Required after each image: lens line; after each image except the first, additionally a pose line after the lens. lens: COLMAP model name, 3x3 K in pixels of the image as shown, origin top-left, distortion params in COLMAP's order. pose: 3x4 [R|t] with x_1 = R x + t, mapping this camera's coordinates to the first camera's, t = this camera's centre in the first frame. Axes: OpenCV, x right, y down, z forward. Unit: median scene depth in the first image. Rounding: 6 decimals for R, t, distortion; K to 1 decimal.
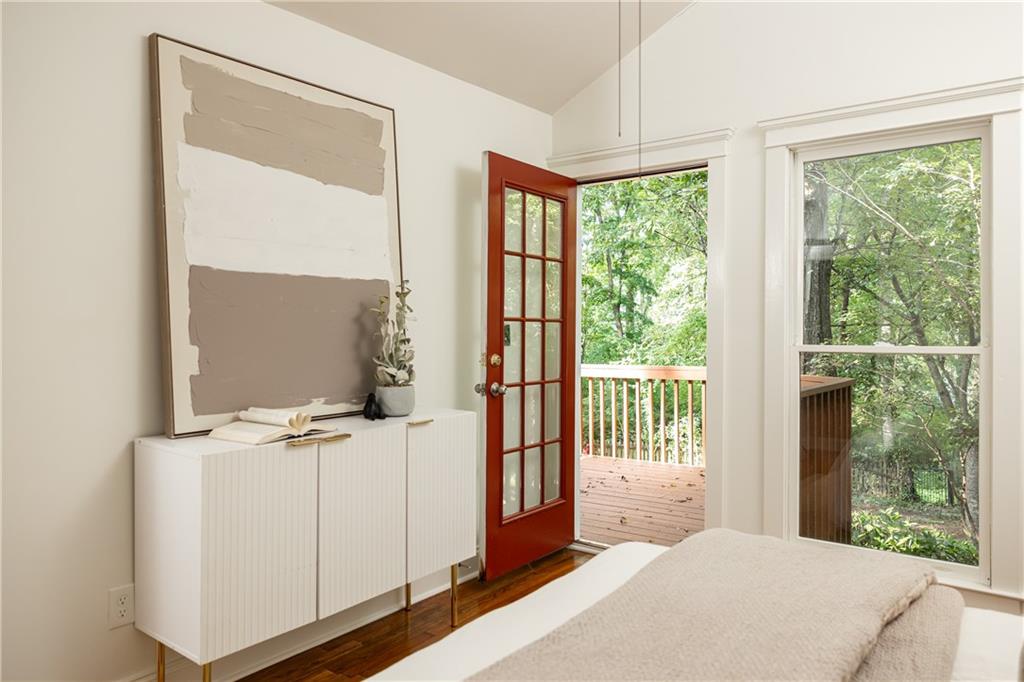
lens RADIAL K [[742.5, 0, 508.6], [0, 742.5, 331.6], [0, 0, 1]] dist [-0.003861, 0.004521]
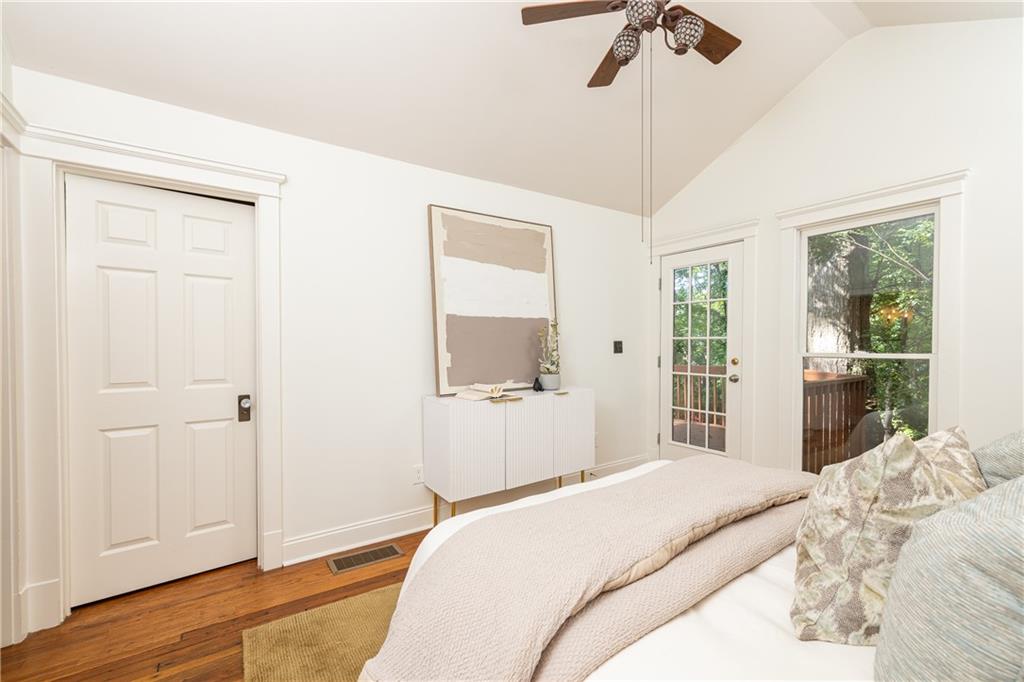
lens RADIAL K [[439.5, 0, 516.0], [0, 439.5, 351.8], [0, 0, 1]] dist [-0.003883, -0.000289]
pose [[0.954470, -0.001720, -0.298303, 0.104724], [0.006426, 0.999870, 0.014794, -0.000935], [0.298239, -0.016037, 0.954357, -0.100806]]
